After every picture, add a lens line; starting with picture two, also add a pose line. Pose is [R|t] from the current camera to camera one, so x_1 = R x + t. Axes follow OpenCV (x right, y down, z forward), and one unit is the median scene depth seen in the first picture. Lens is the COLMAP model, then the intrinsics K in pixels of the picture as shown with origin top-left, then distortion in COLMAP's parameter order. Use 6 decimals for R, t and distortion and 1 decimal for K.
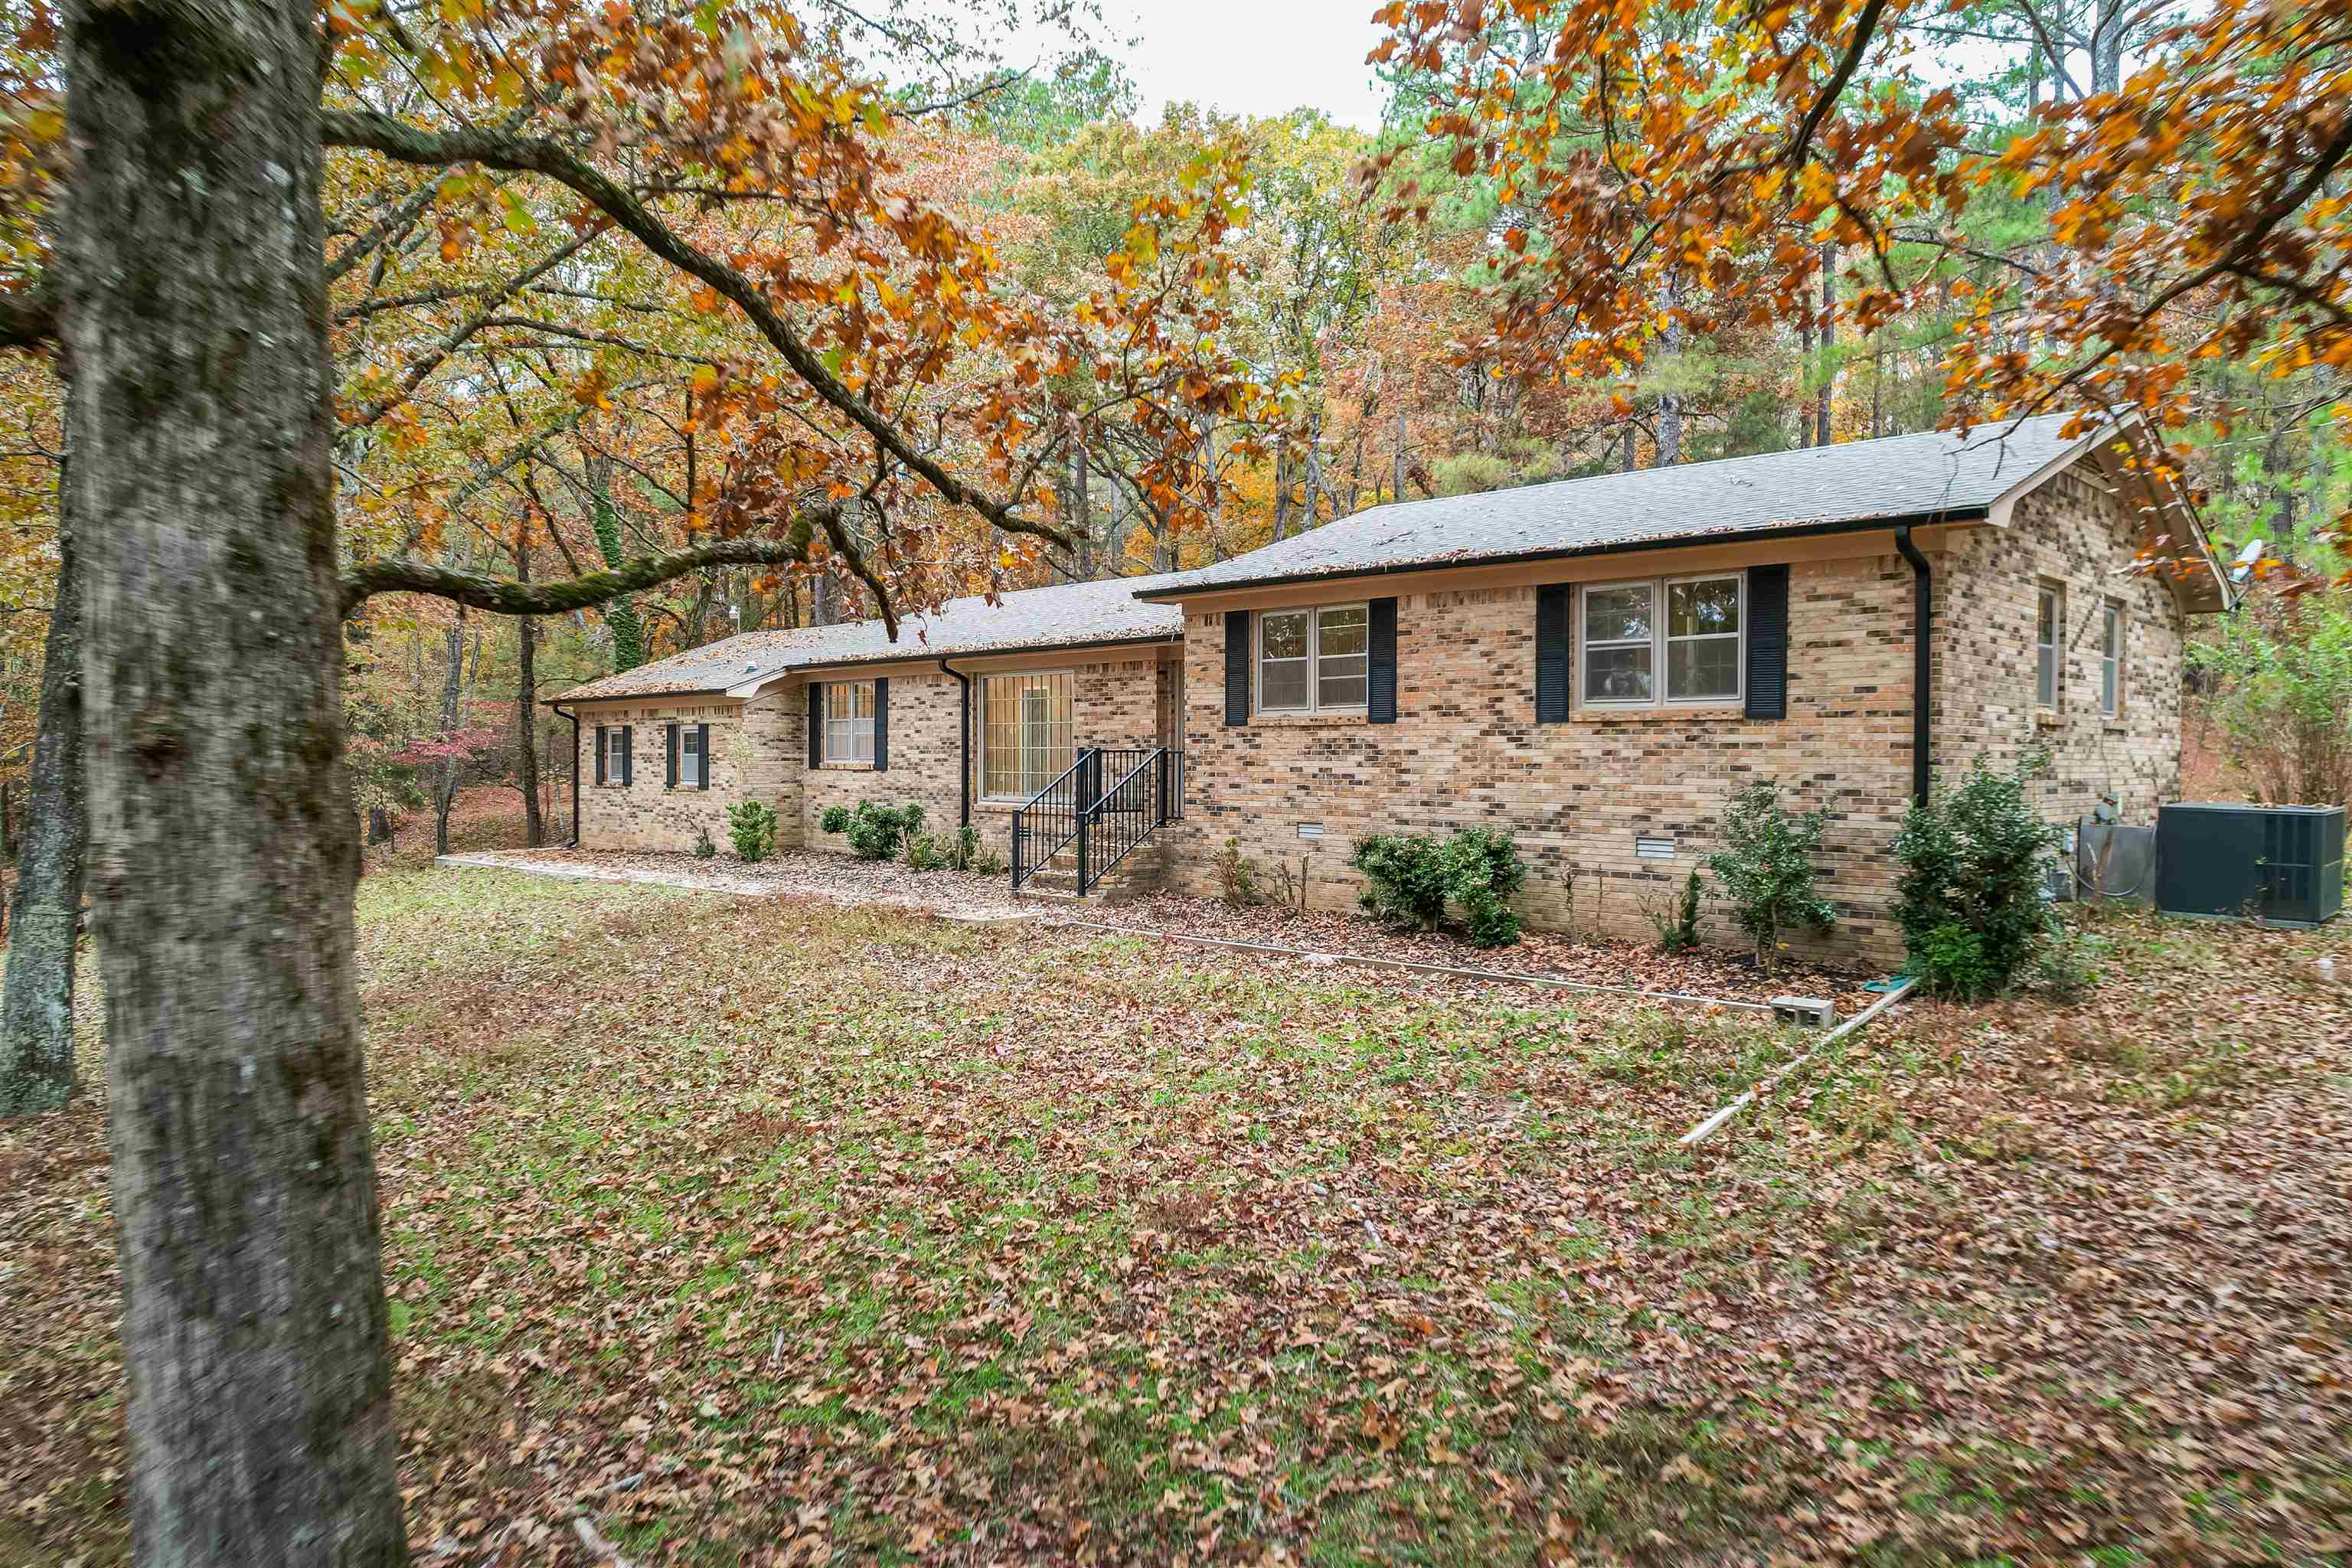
lens RADIAL K [[1493.3, 0, 1181.2], [0, 1493.3, 775.5], [0, 0, 1]] dist [-0.049150, 0.039934]
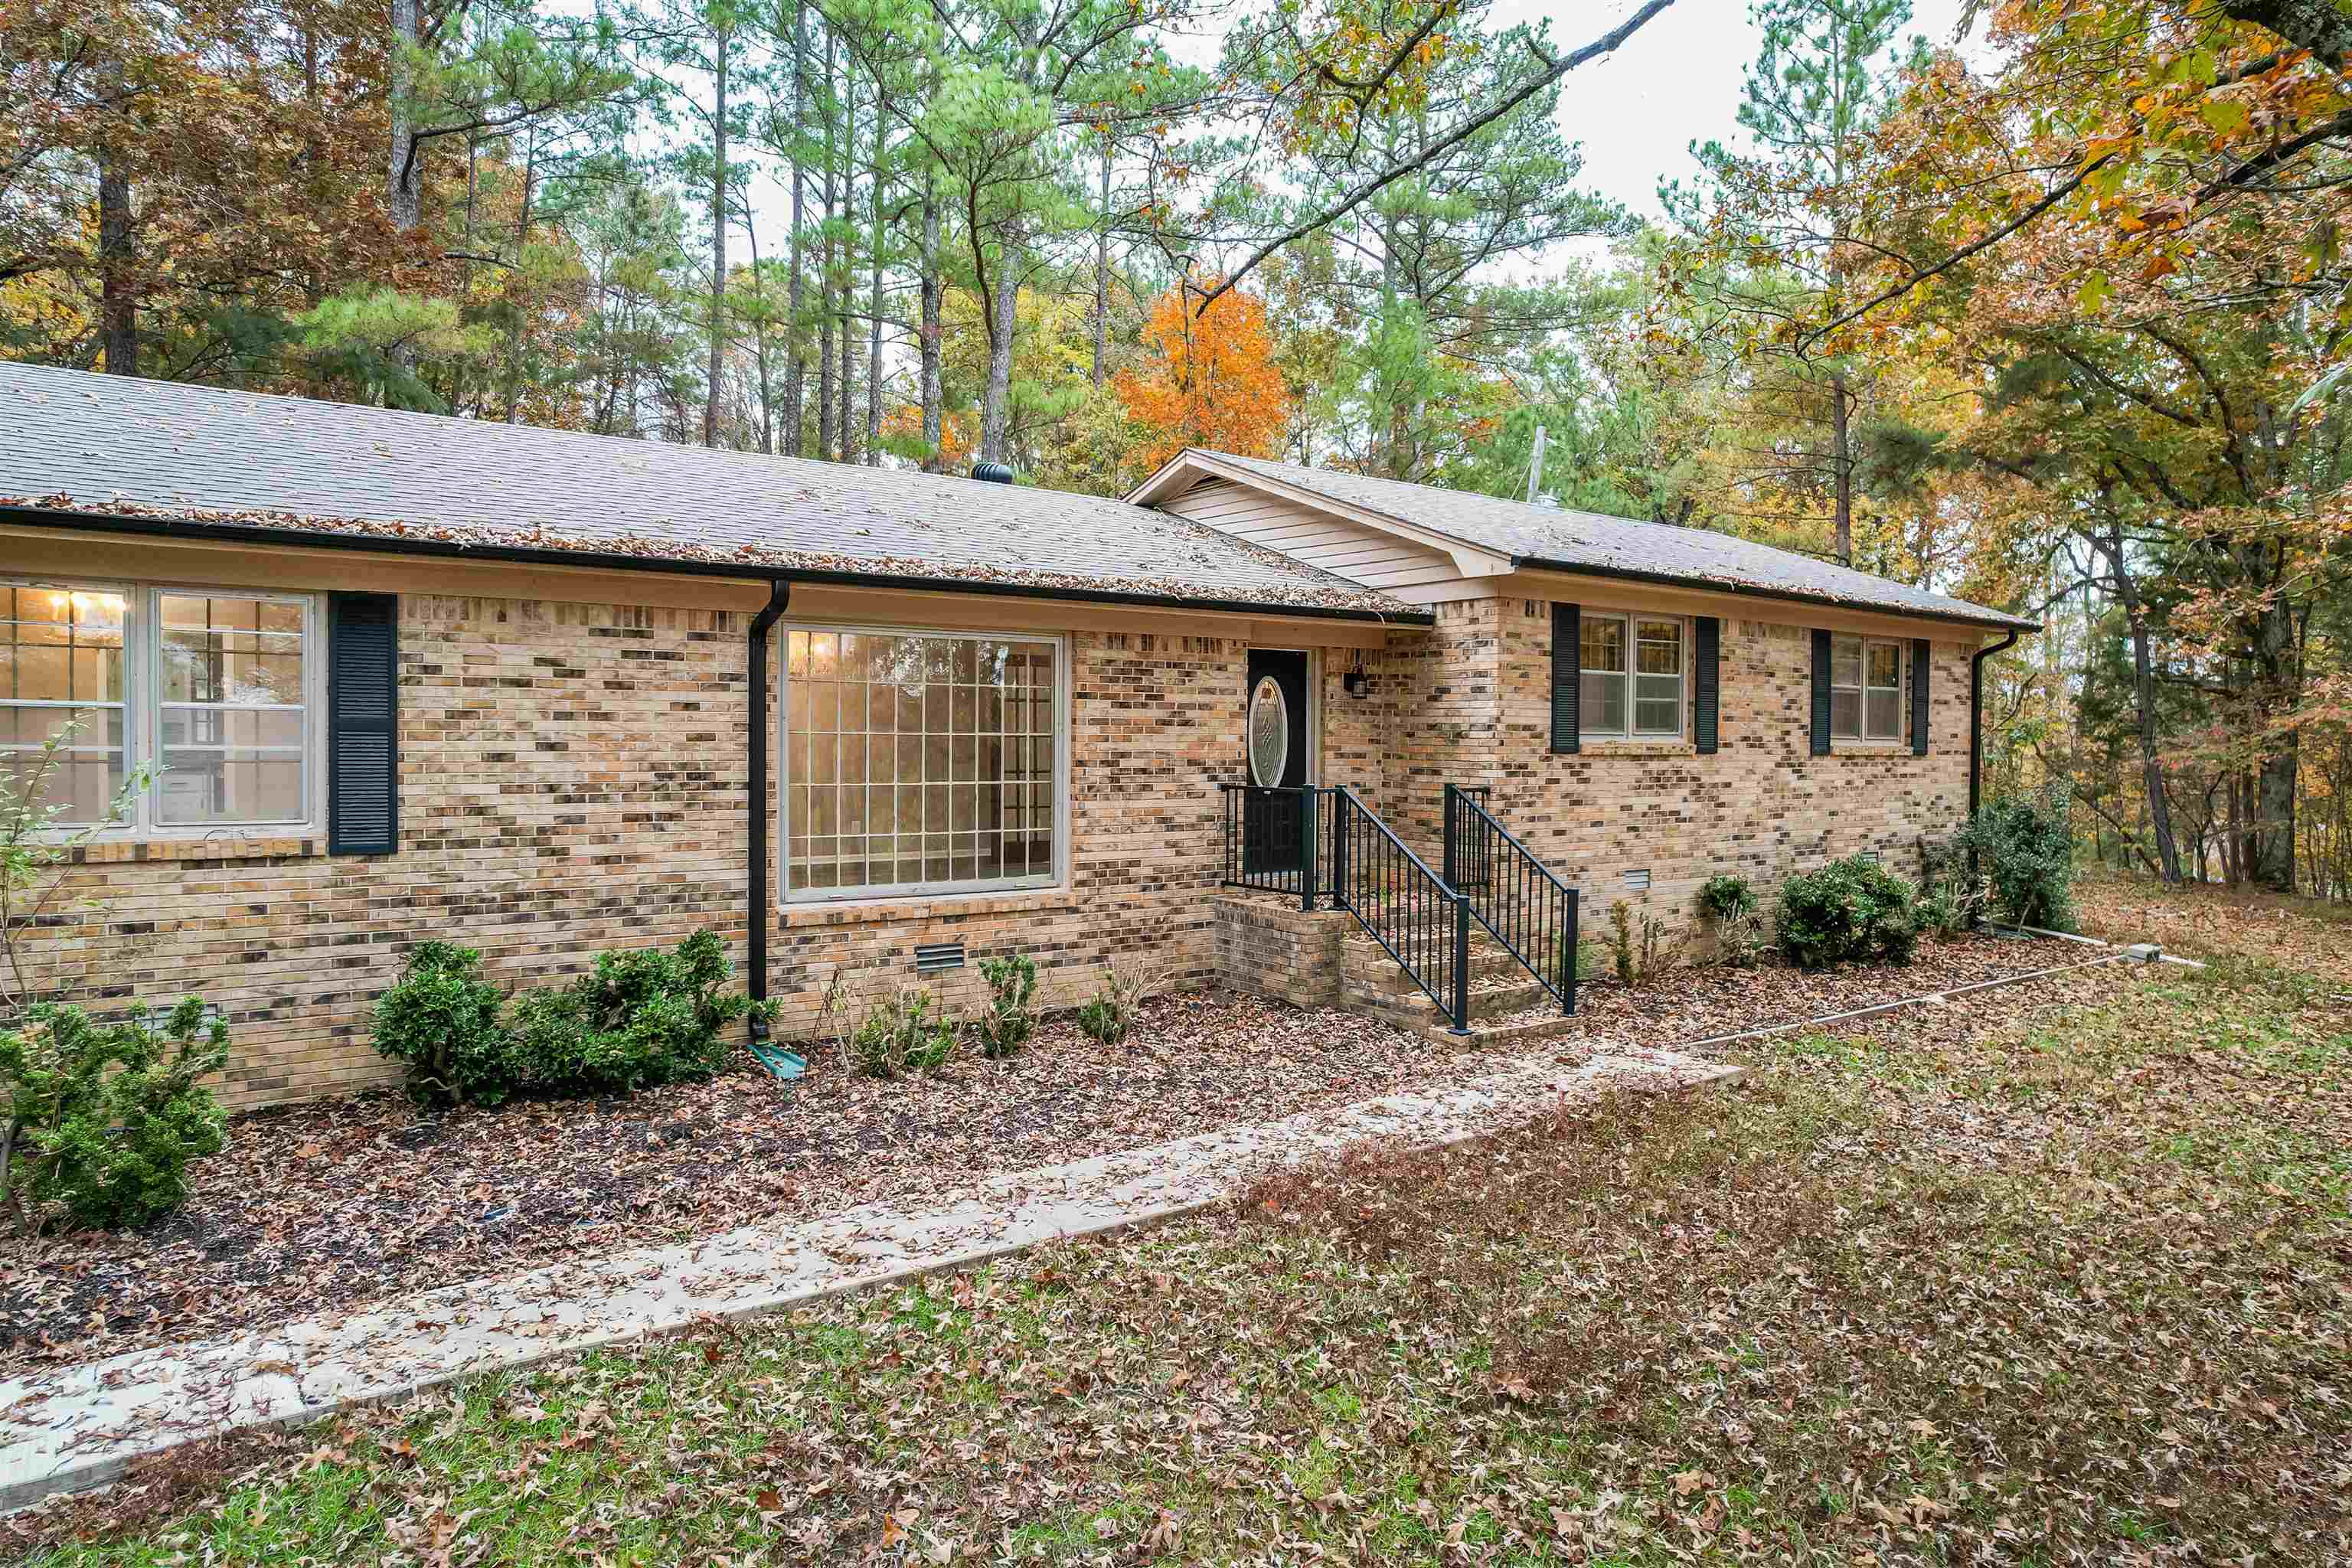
lens RADIAL K [[1493.3, 0, 1168.4], [0, 1493.3, 774.4], [0, 0, 1]] dist [-0.049150, 0.039934]
pose [[0.141663, -0.024615, 0.989609, -0.795342], [0.006750, 0.999692, 0.023900, -0.045199], [-0.989892, 0.003294, 0.141785, 1.166330]]
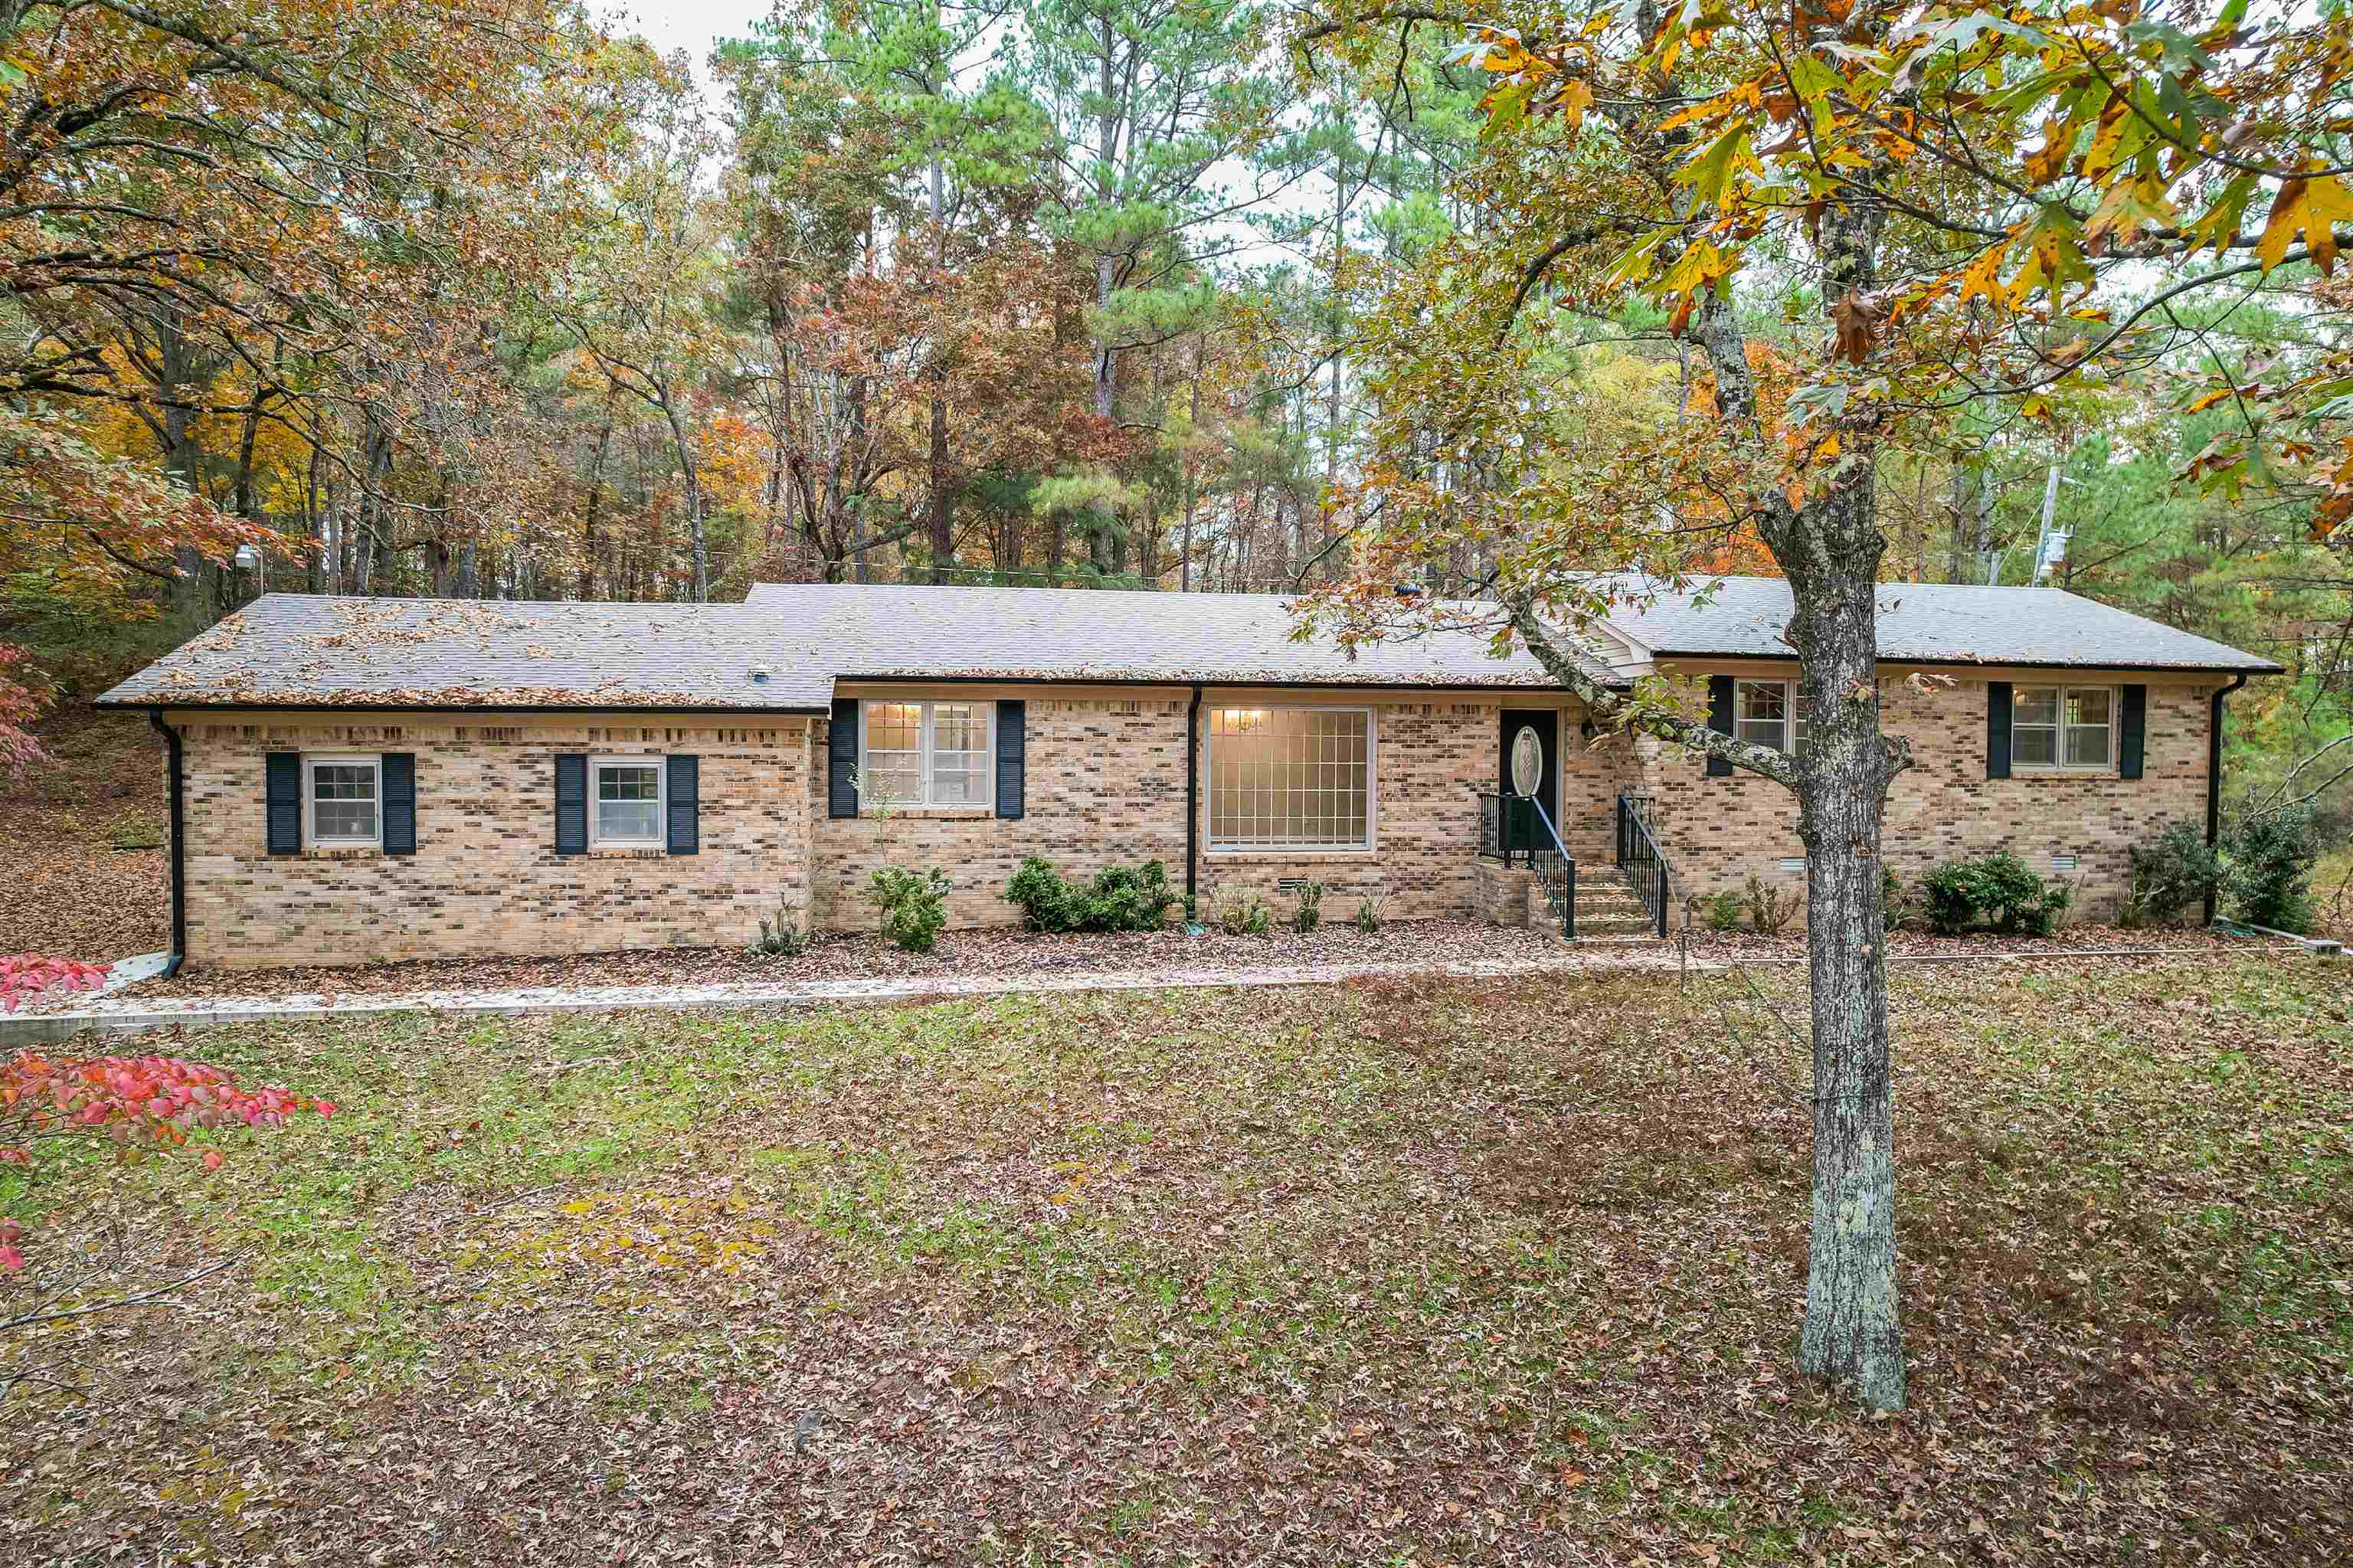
lens RADIAL K [[1494.0, 0, 1181.3], [0, 1494.0, 802.9], [0, 0, 1]] dist [-0.049150, 0.039934]
pose [[0.577446, -0.024508, 0.816061, -1.208777], [0.006417, 0.999655, 0.025481, -0.047352], [-0.816404, -0.009477, 0.577404, 0.724666]]
